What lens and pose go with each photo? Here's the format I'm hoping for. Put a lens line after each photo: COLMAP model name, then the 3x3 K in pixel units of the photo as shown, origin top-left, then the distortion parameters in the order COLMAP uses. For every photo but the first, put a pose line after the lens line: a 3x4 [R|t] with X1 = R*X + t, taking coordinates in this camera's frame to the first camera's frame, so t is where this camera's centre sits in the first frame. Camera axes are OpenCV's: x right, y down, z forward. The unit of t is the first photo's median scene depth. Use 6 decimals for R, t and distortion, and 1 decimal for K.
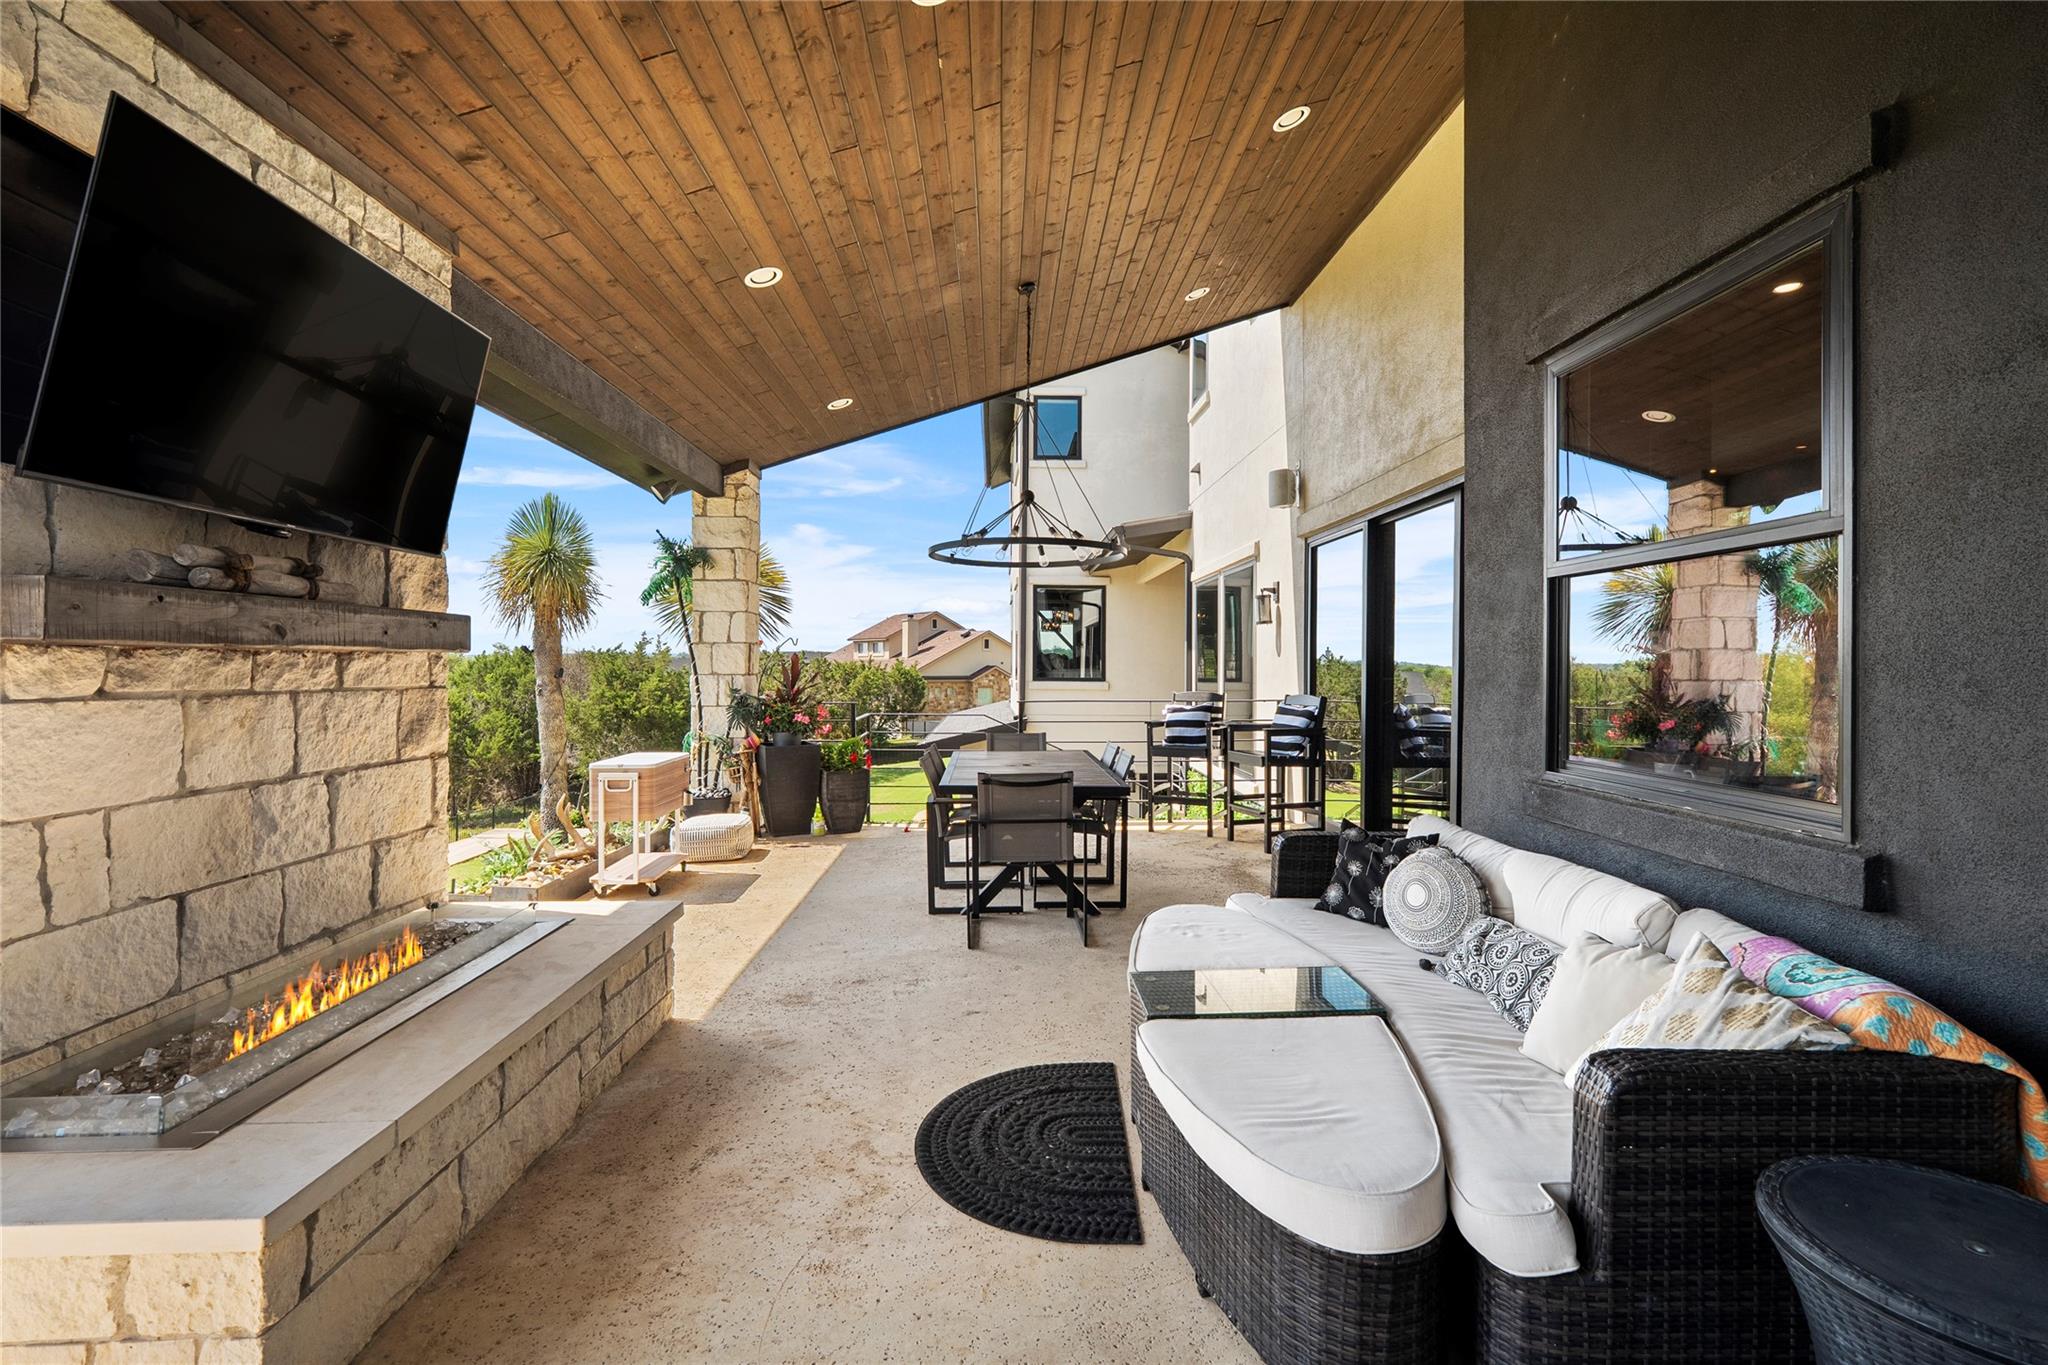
lens RADIAL K [[936.8, 0, 1027.4], [0, 936.8, 673.0], [0, 0, 1]] dist [-0.002926, -0.000250]
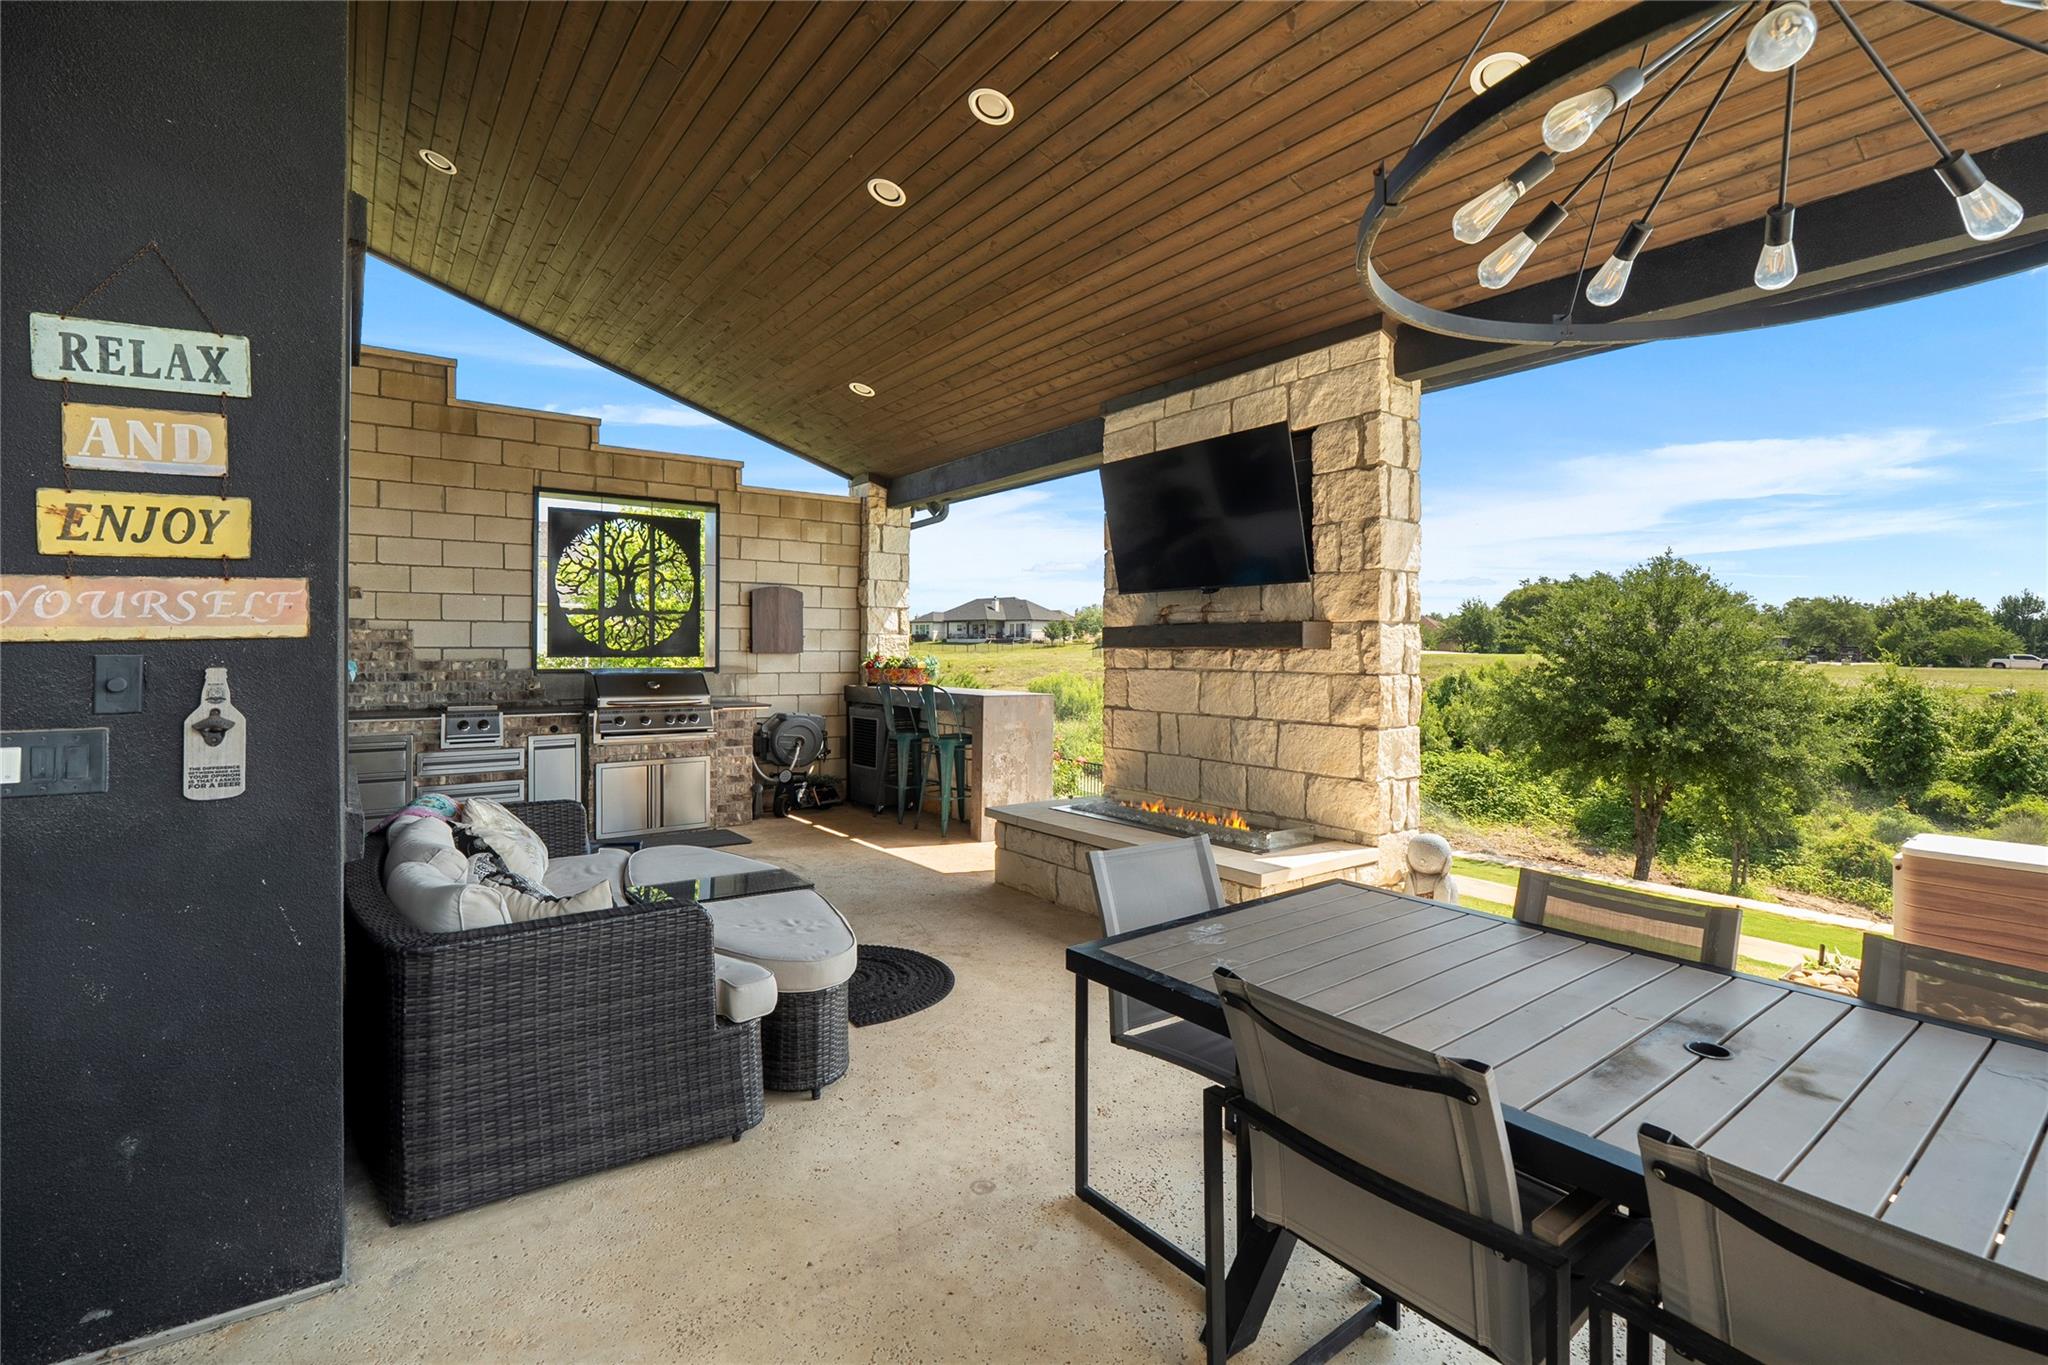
lens RADIAL K [[936.8, 0, 1024.3], [0, 936.8, 669.4], [0, 0, 1]] dist [-0.002926, -0.000250]
pose [[-0.822848, 0.010145, -0.568171, 0.586309], [-0.005686, 0.999644, 0.026084, -0.027493], [0.568233, 0.024694, -0.822497, 2.136202]]
